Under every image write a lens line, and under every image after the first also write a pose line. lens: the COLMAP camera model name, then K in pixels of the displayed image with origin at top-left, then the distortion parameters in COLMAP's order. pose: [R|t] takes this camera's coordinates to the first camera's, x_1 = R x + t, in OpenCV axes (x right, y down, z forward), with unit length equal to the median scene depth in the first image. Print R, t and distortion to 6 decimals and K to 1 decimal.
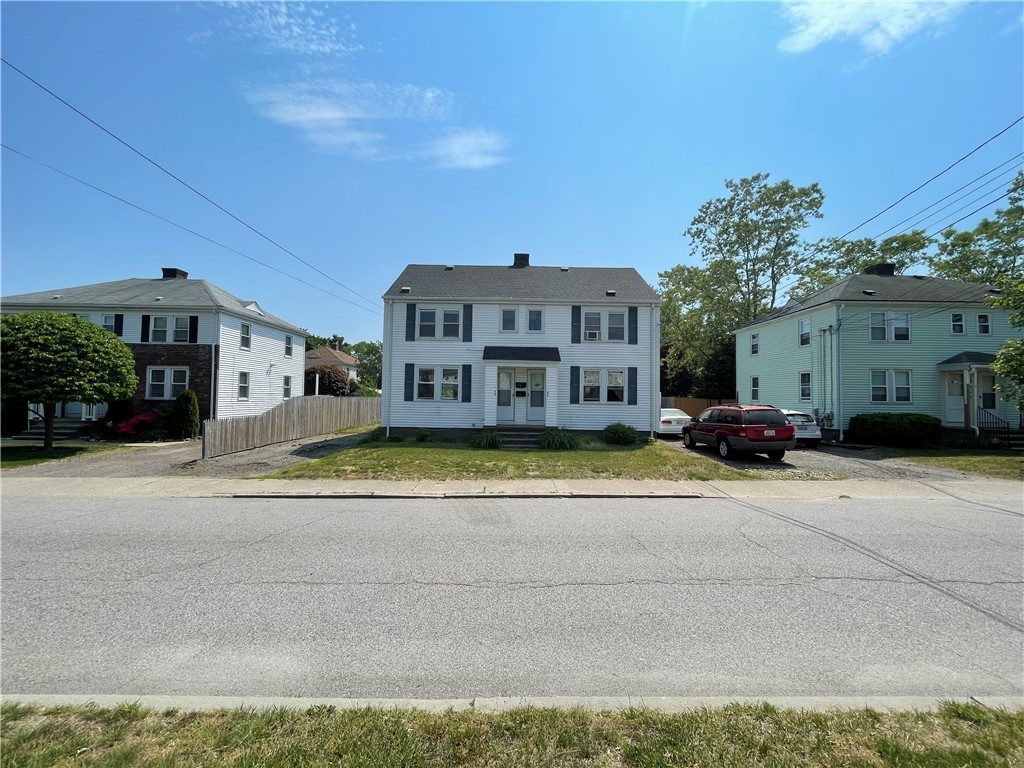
lens RADIAL K [[413.5, 0, 518.9], [0, 413.5, 387.4], [0, 0, 1]] dist [-0.000856, -0.000107]
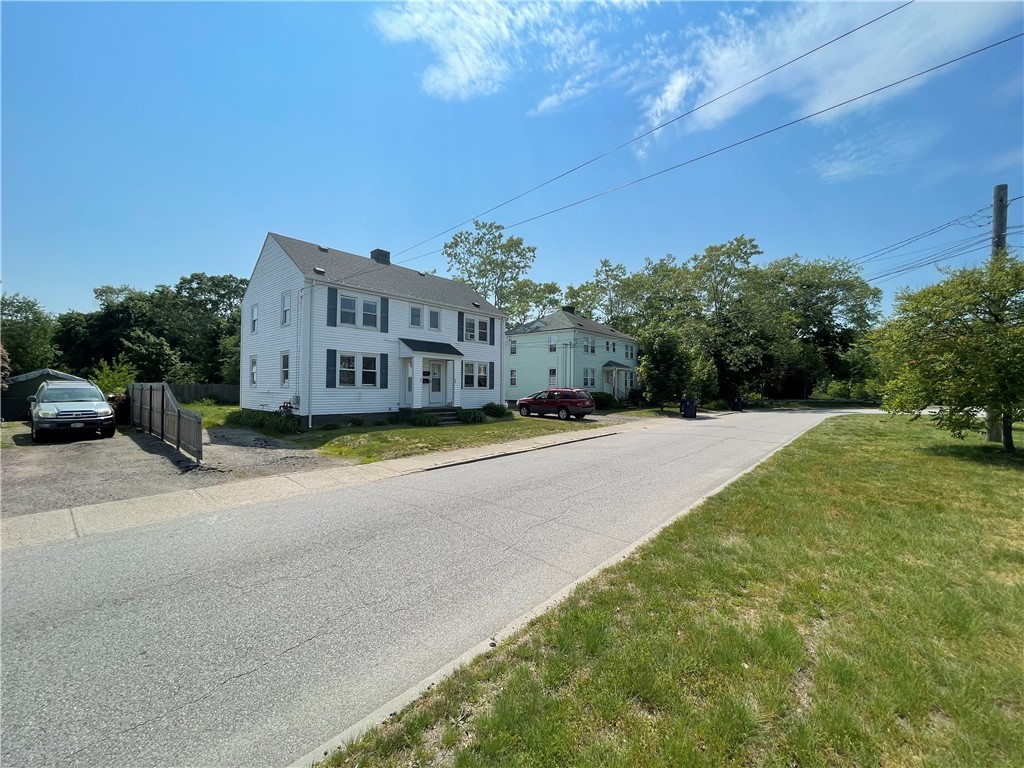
lens RADIAL K [[407.5, 0, 509.1], [0, 407.5, 387.6], [0, 0, 1]] dist [-0.001674, -0.000279]
pose [[0.674723, -0.007856, 0.738029, -0.689981], [-0.014784, 0.999599, 0.024157, 0.003017], [-0.737923, -0.027210, 0.674337, 0.037811]]
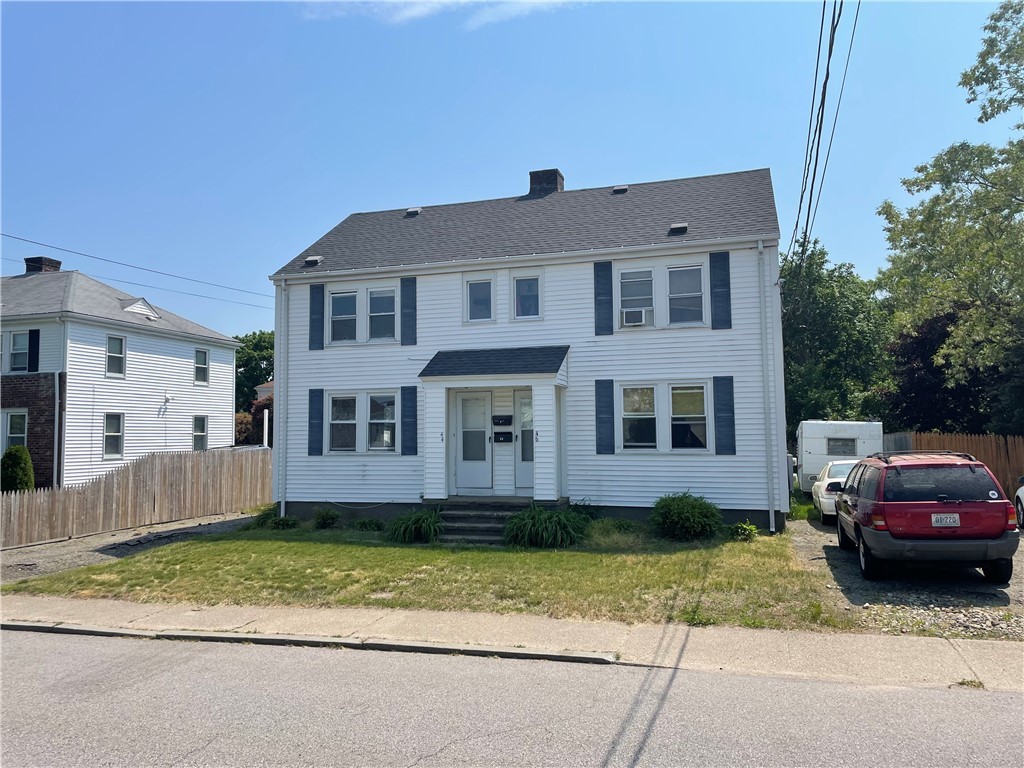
lens RADIAL K [[772.3, 0, 512.0], [0, 772.3, 384.0], [0, 0, 1]] dist [0.107449, -0.139693]
pose [[0.953801, -0.046317, -0.296847, 0.309379], [0.033451, 0.998274, -0.048278, -0.004312], [0.298571, 0.036117, 0.953704, 0.059190]]
